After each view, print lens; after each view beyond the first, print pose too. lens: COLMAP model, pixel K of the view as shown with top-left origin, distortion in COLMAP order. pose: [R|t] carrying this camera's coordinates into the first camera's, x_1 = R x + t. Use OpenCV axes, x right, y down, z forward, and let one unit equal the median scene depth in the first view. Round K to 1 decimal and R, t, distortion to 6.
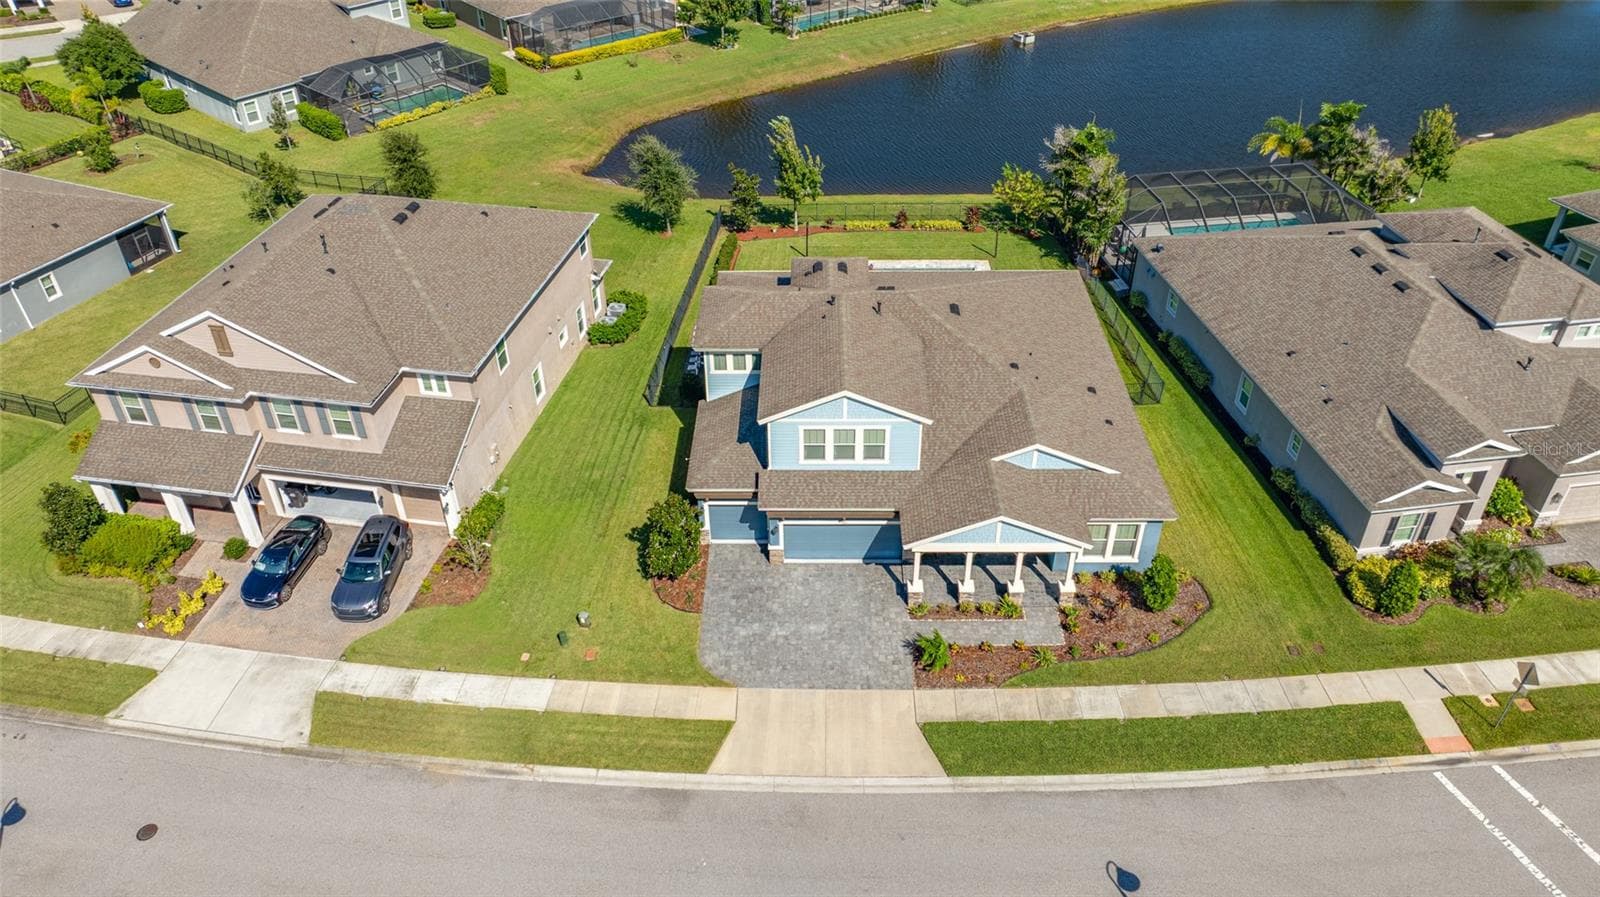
lens RADIAL K [[1119.0, 0, 800.0], [0, 1119.0, 448.5], [0, 0, 1]] dist [-0.030660, 0.027142]
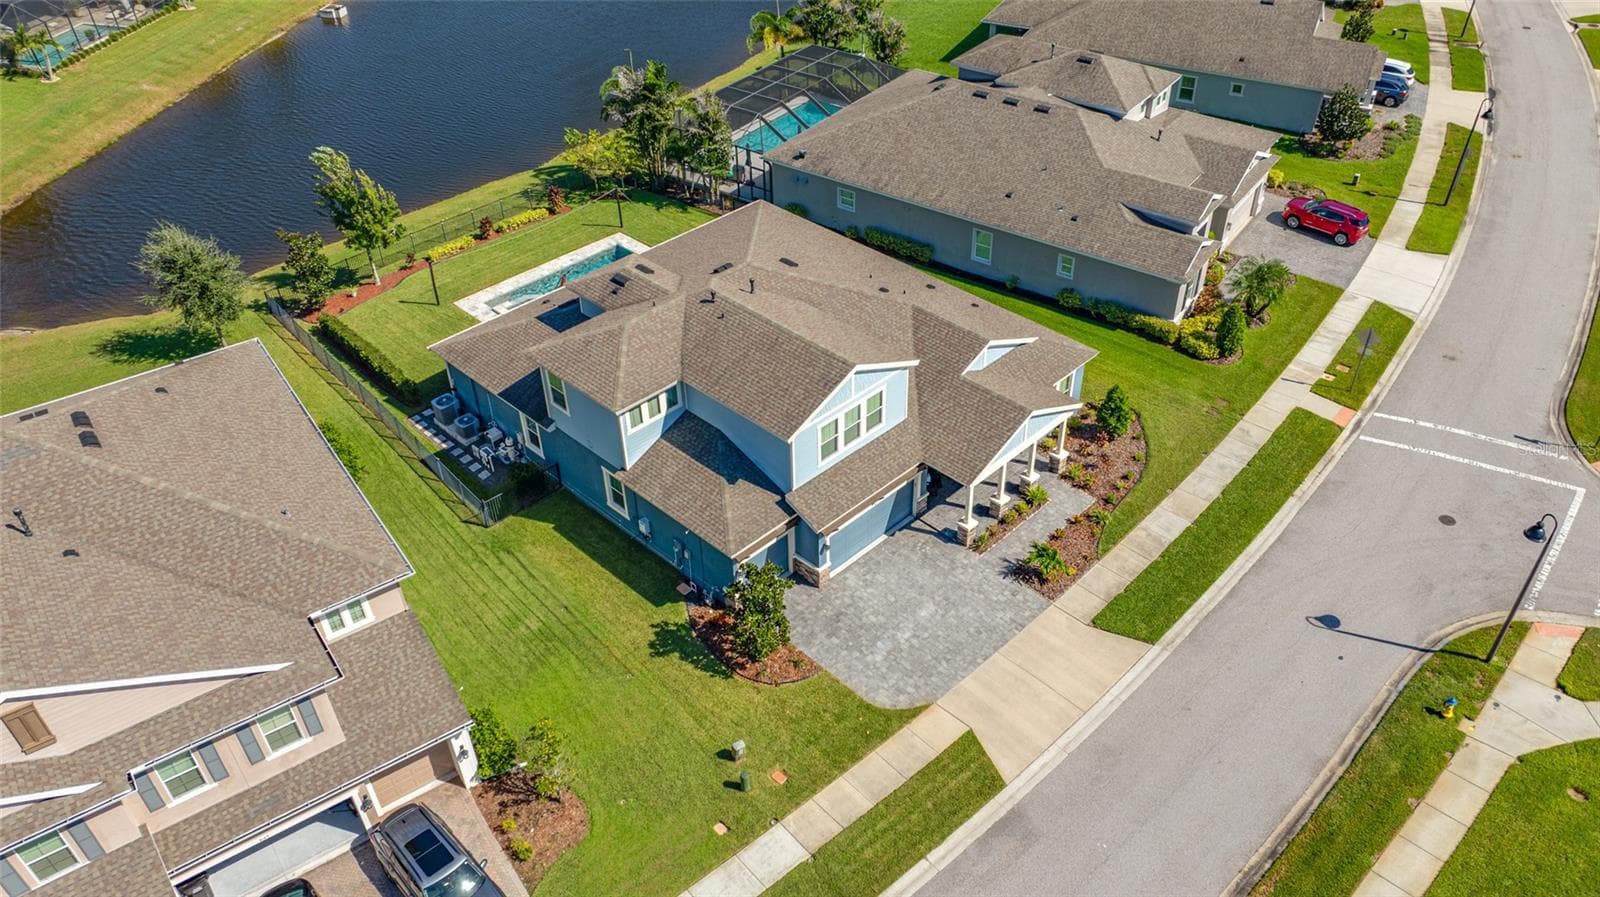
lens RADIAL K [[1185.1, 0, 847.3], [0, 1185.1, 479.2], [0, 0, 1]] dist [-0.013886, -0.003751]
pose [[0.678779, -0.454341, 0.576917, -0.535012], [0.426469, 0.883456, 0.193983, -0.152177], [-0.597816, 0.114366, 0.793434, 0.236685]]
